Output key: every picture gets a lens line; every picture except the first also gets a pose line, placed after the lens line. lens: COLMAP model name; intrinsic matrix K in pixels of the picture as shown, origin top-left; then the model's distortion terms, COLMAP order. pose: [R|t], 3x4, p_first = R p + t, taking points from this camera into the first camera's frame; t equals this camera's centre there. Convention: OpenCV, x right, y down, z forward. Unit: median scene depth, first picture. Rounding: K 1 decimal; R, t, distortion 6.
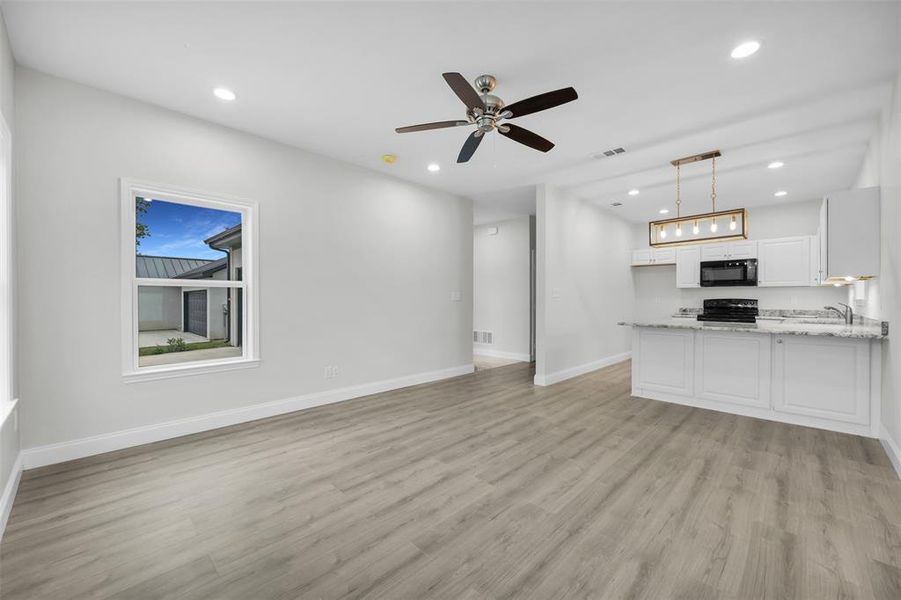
lens RADIAL K [[365.7, 0, 448.4], [0, 365.7, 299.9], [0, 0, 1]] dist [-0.002586, -0.000194]
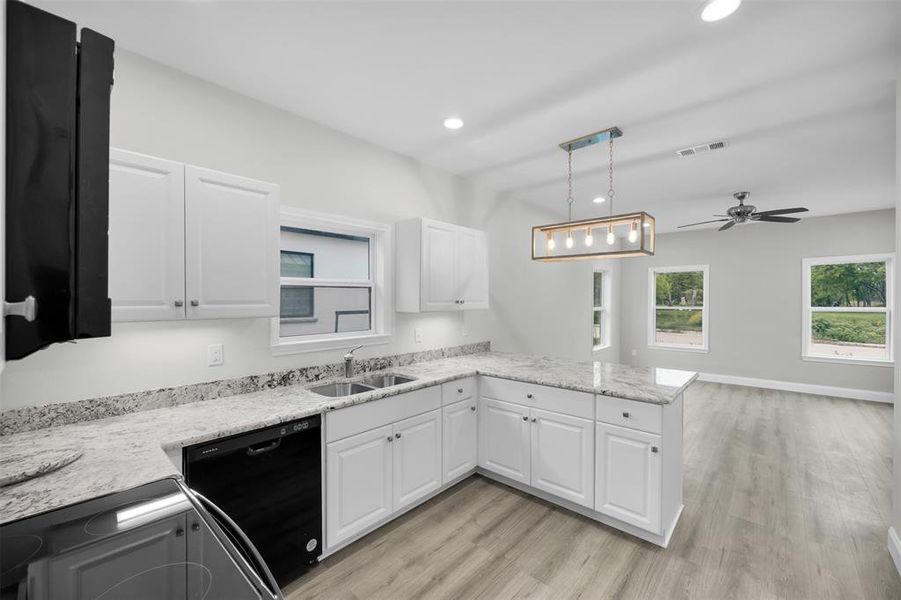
lens RADIAL K [[365.7, 0, 448.4], [0, 365.7, 299.9], [0, 0, 1]] dist [-0.002586, -0.000194]
pose [[-0.999231, 0.001400, -0.039187, 0.905808], [0.001324, 0.999997, 0.001966, -0.069847], [0.039189, 0.001912, -0.999230, 1.583265]]
